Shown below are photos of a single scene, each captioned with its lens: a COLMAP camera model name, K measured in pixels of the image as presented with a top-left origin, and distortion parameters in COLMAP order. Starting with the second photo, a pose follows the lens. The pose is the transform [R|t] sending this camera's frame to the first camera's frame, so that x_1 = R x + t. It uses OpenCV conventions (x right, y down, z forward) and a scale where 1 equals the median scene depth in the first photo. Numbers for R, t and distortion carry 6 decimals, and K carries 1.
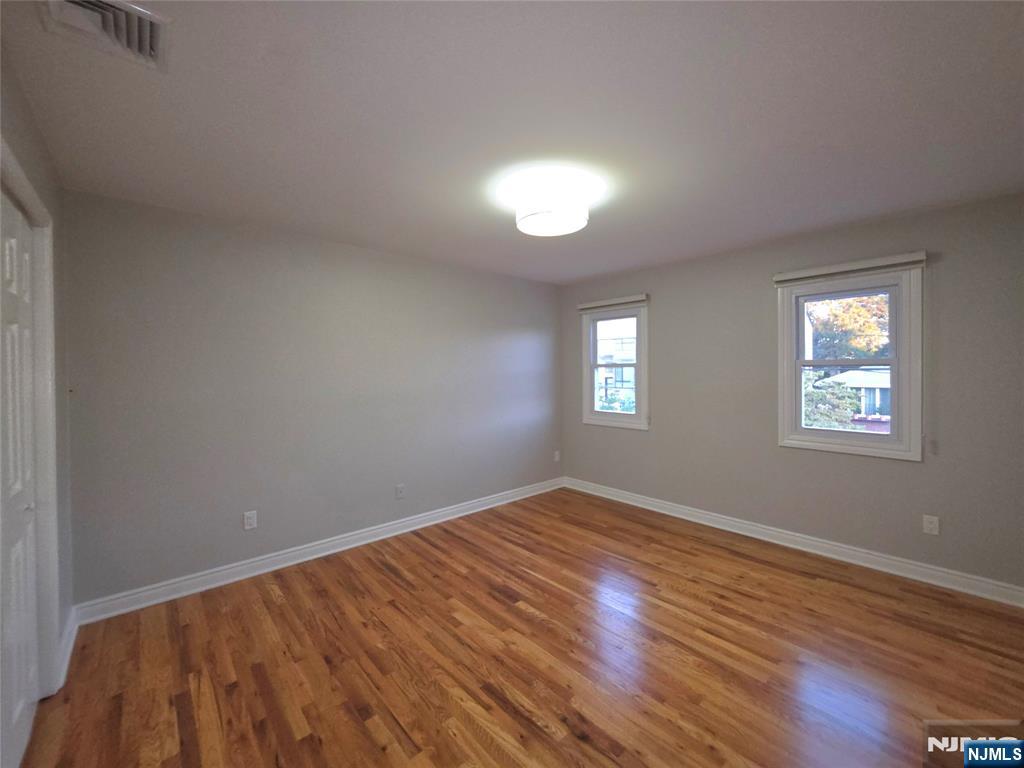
lens RADIAL K [[413.3, 0, 515.9], [0, 413.3, 377.3], [0, 0, 1]] dist [-0.004879, -0.000986]
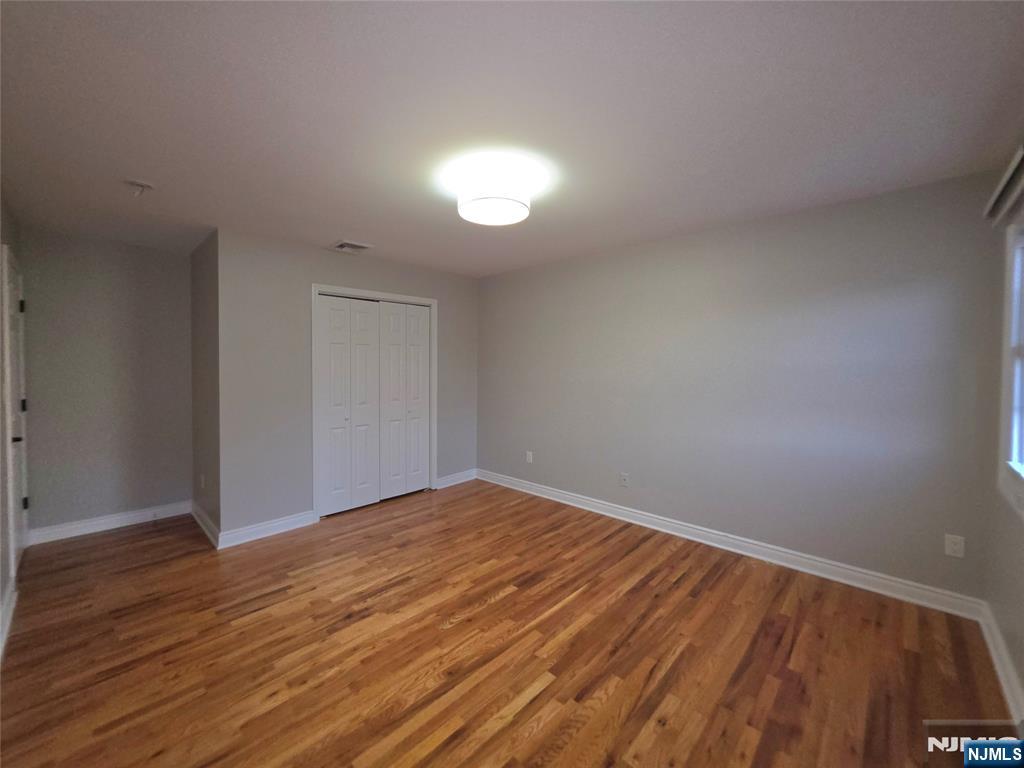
lens RADIAL K [[413.3, 0, 516.0], [0, 413.3, 381.8], [0, 0, 1]] dist [-0.004879, -0.000986]
pose [[0.091338, 0.053047, -0.994406, 0.890030], [-0.022823, 0.998429, 0.051165, -0.018261], [0.995558, 0.018022, 0.092406, 0.792971]]
